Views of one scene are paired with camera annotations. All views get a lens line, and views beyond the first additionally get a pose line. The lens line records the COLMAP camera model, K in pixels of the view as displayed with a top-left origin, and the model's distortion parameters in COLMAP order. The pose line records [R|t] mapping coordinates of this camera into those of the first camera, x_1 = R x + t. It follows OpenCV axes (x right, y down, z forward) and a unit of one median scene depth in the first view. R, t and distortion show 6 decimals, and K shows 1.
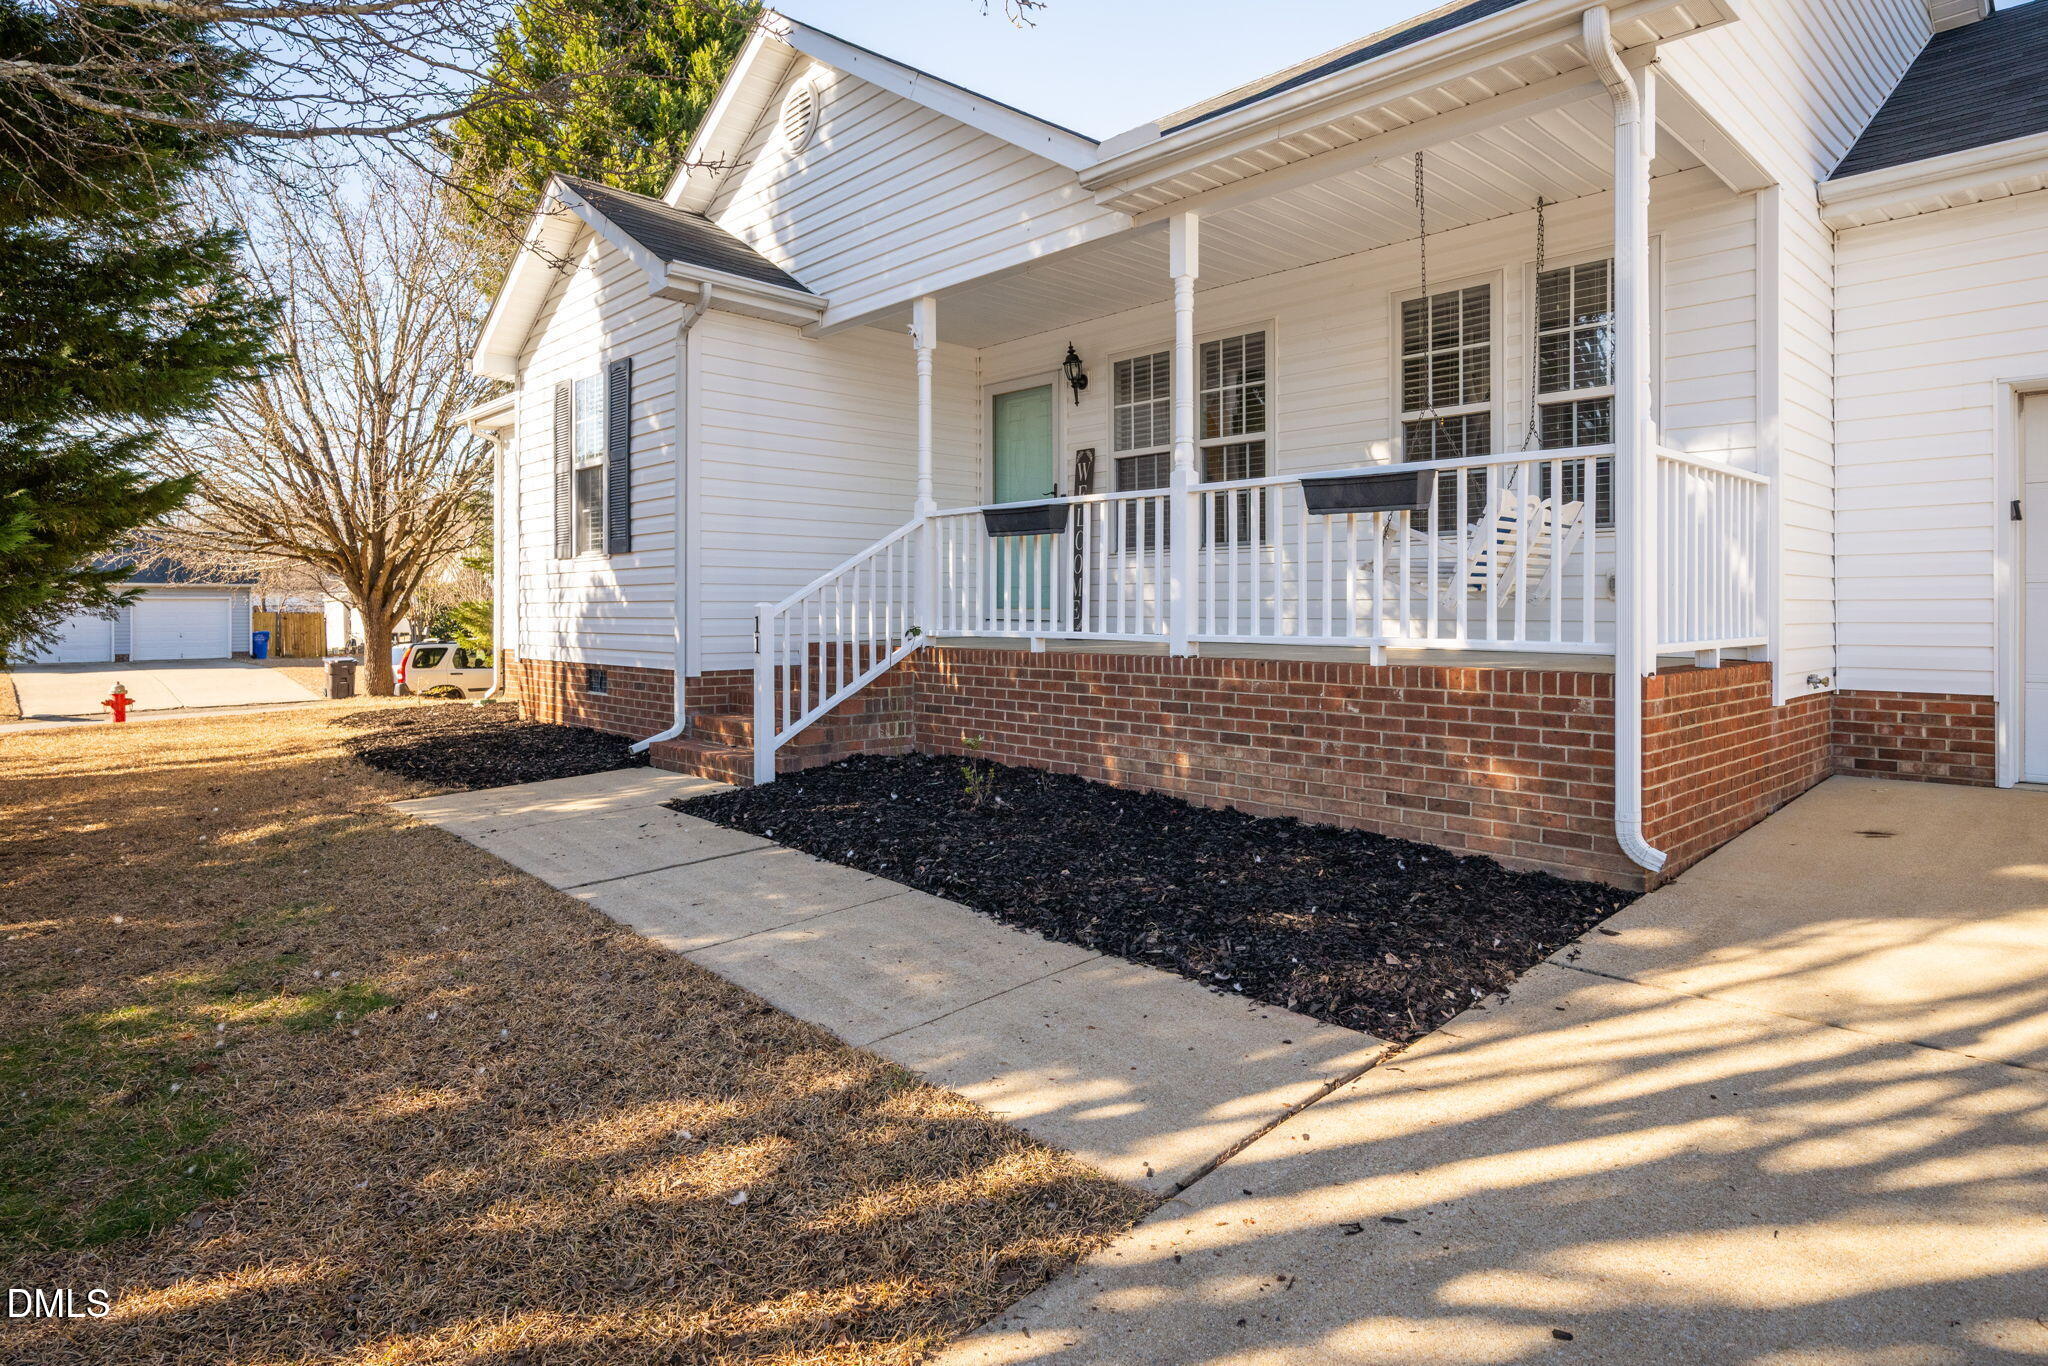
lens RADIAL K [[1147.3, 0, 1046.5], [0, 1147.3, 621.5], [0, 0, 1]] dist [0.002594, -0.003540]
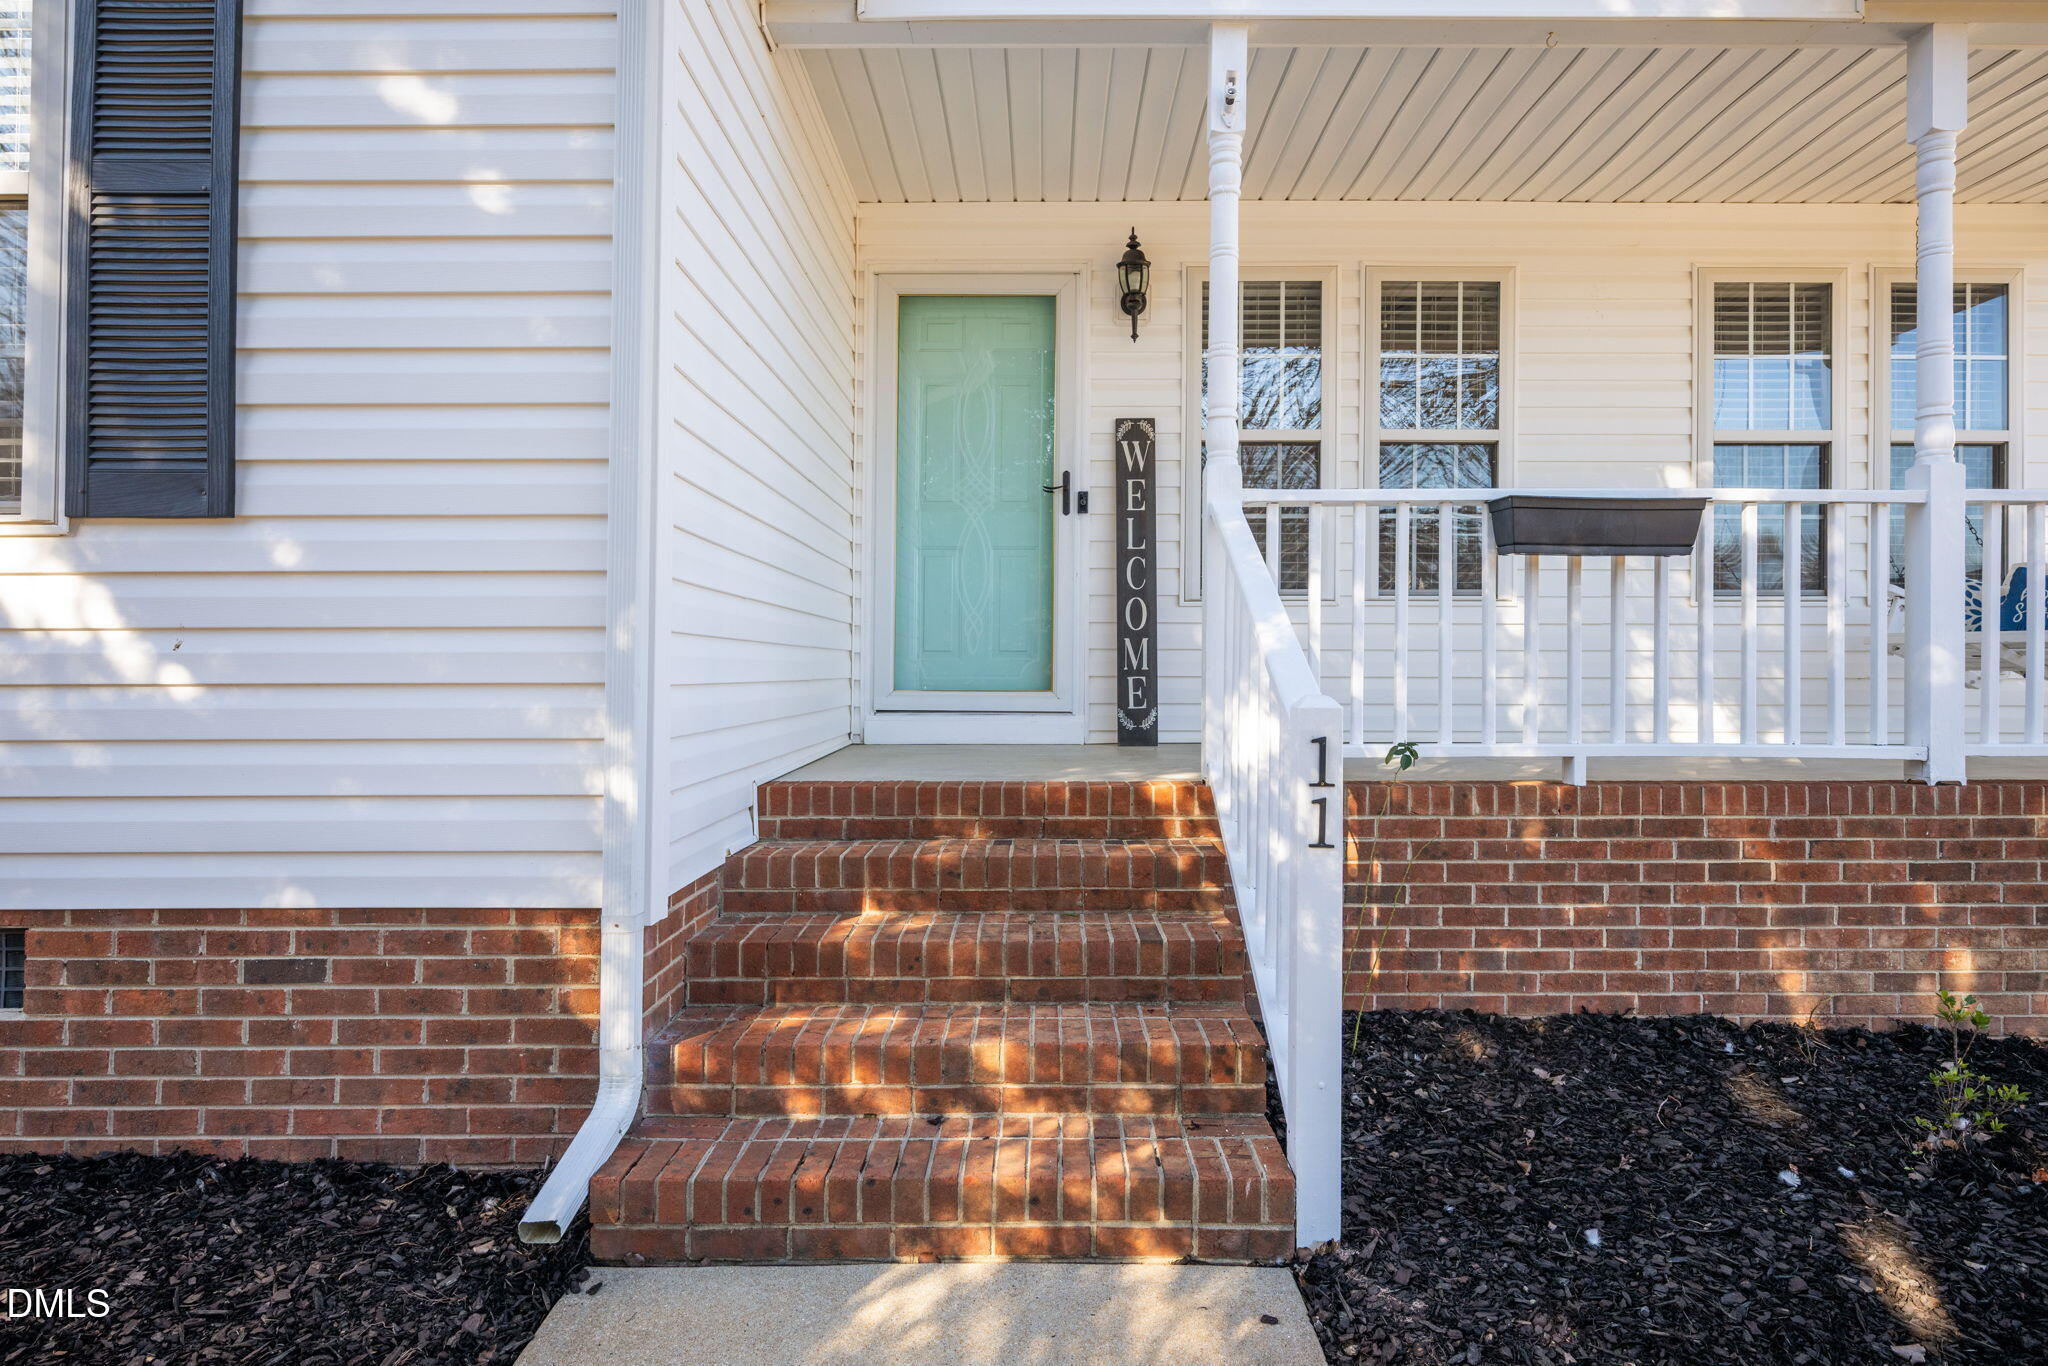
lens RADIAL K [[1147.3, 0, 1034.1], [0, 1147.3, 647.0], [0, 0, 1]] dist [0.002594, -0.003540]
pose [[0.690172, 0.015271, 0.723485, -0.534038], [0.006054, 0.999620, -0.026875, -0.021617], [-0.723620, 0.022929, 0.689817, 0.798911]]
